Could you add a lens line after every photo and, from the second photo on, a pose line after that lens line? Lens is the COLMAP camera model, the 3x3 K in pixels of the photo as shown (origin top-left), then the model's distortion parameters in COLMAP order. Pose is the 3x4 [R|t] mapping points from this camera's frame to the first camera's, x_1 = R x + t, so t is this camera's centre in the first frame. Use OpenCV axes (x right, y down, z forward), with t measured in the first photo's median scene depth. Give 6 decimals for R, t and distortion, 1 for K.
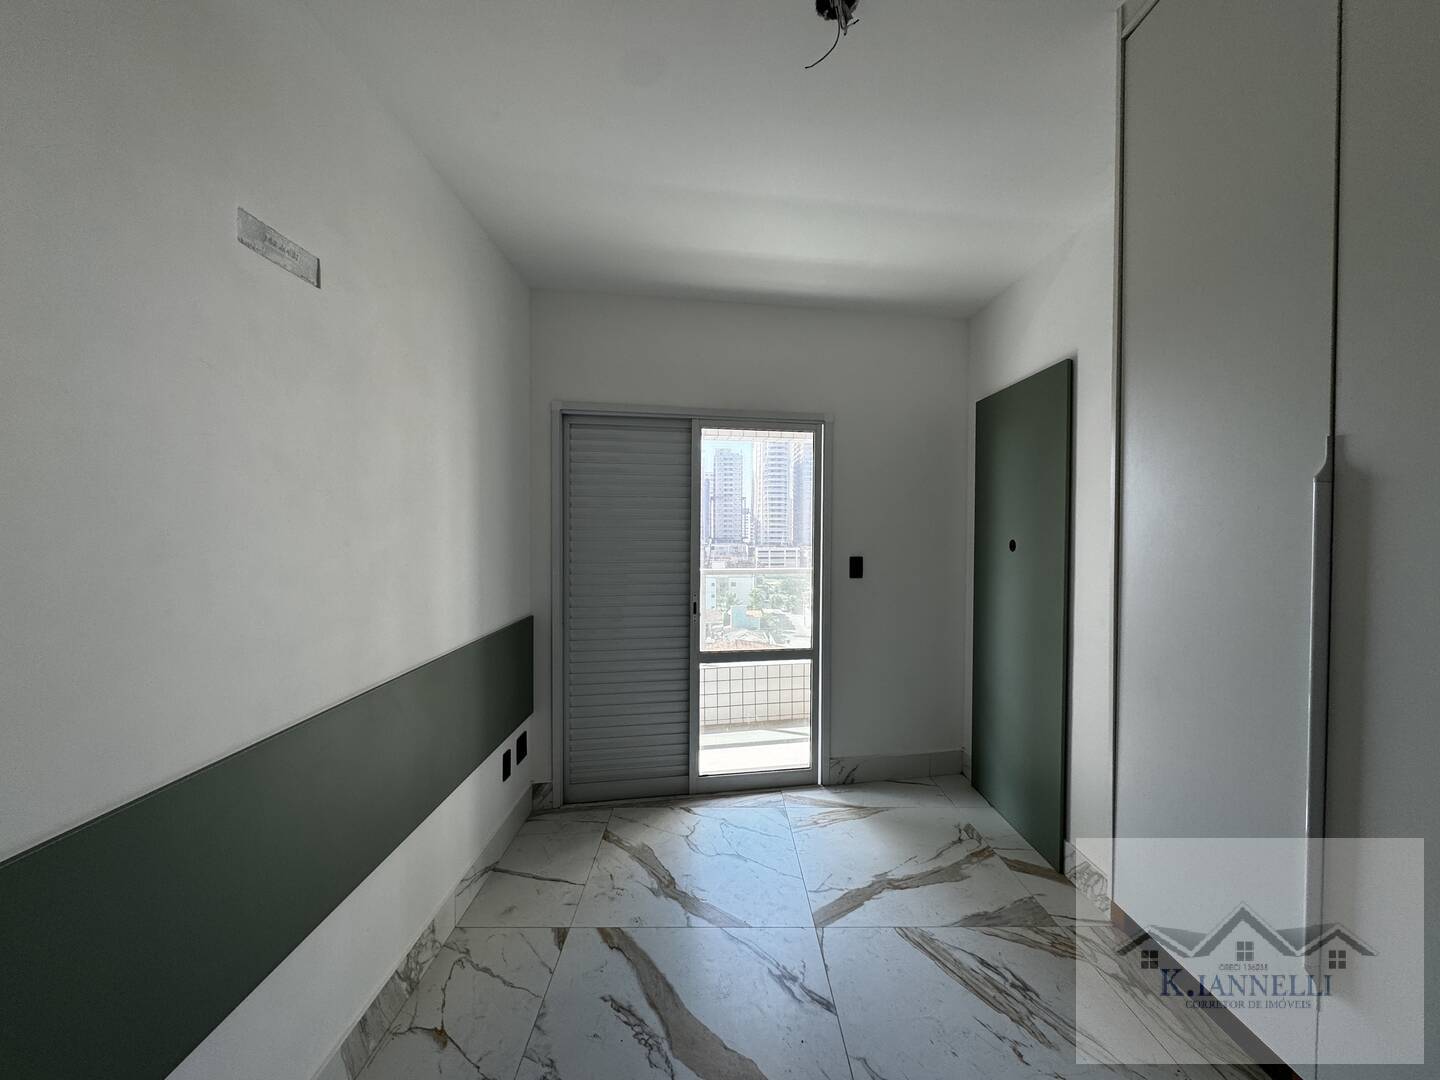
lens RADIAL K [[573.2, 0, 719.0], [0, 573.2, 538.6], [0, 0, 1]] dist [-0.003091, 0.000533]
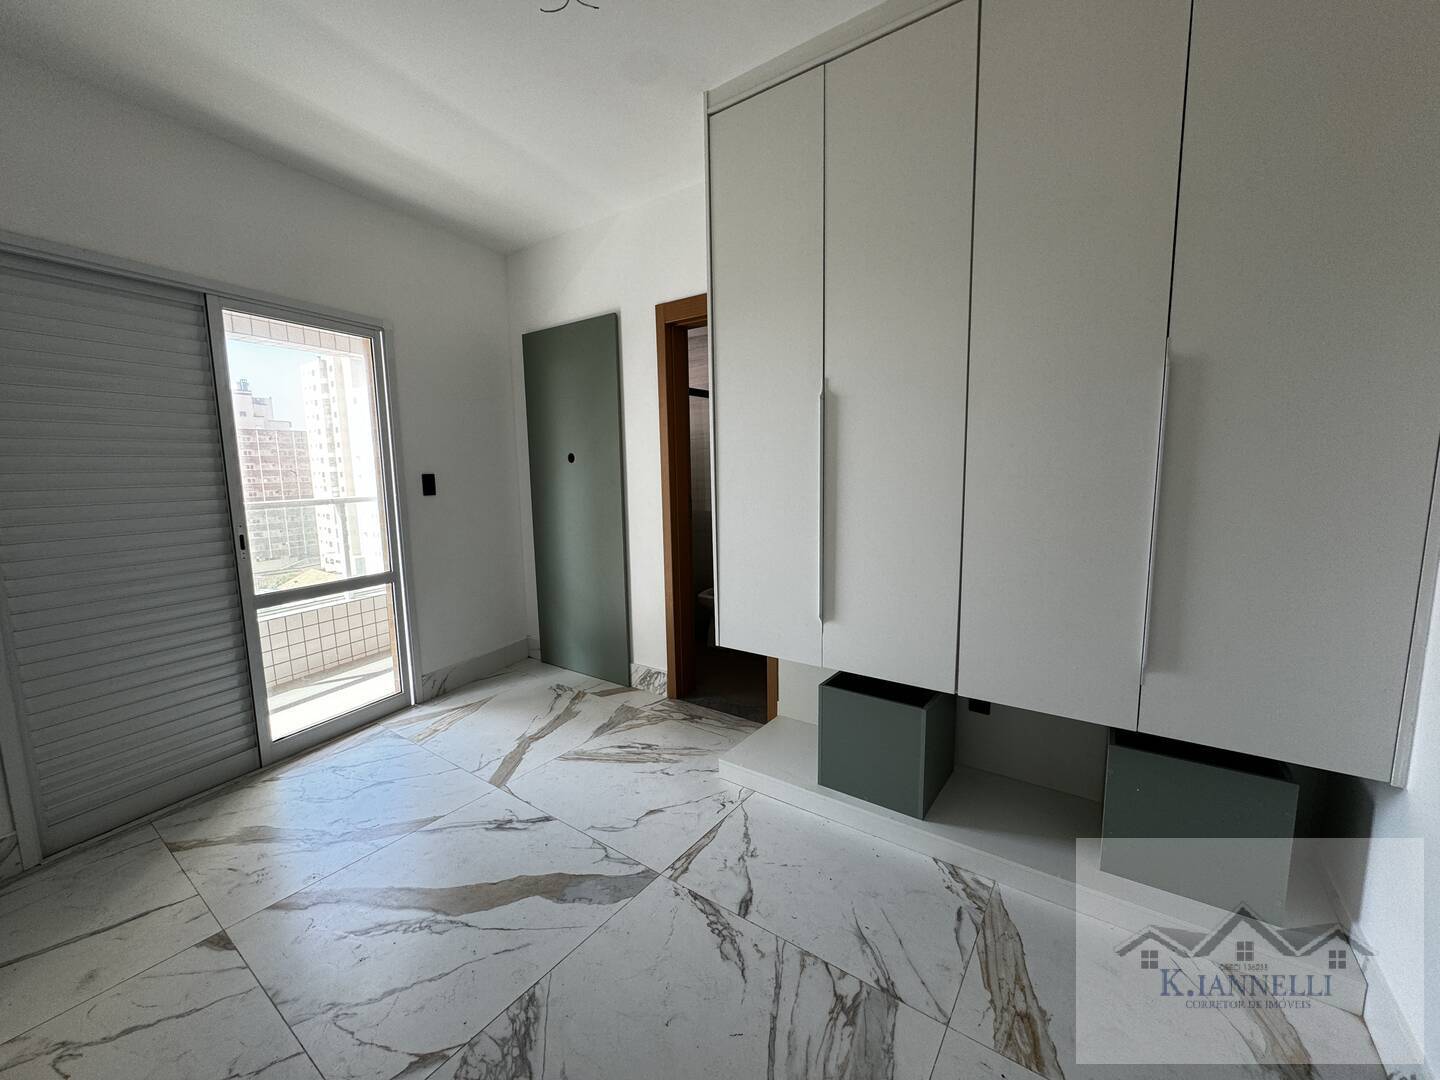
lens RADIAL K [[573.2, 0, 719.0], [0, 573.2, 538.6], [0, 0, 1]] dist [-0.003091, 0.000533]
pose [[0.587397, -0.115081, 0.801075, -0.382216], [0.035120, 0.992530, 0.116833, 0.061617], [-0.808536, -0.040493, 0.587051, -0.003015]]
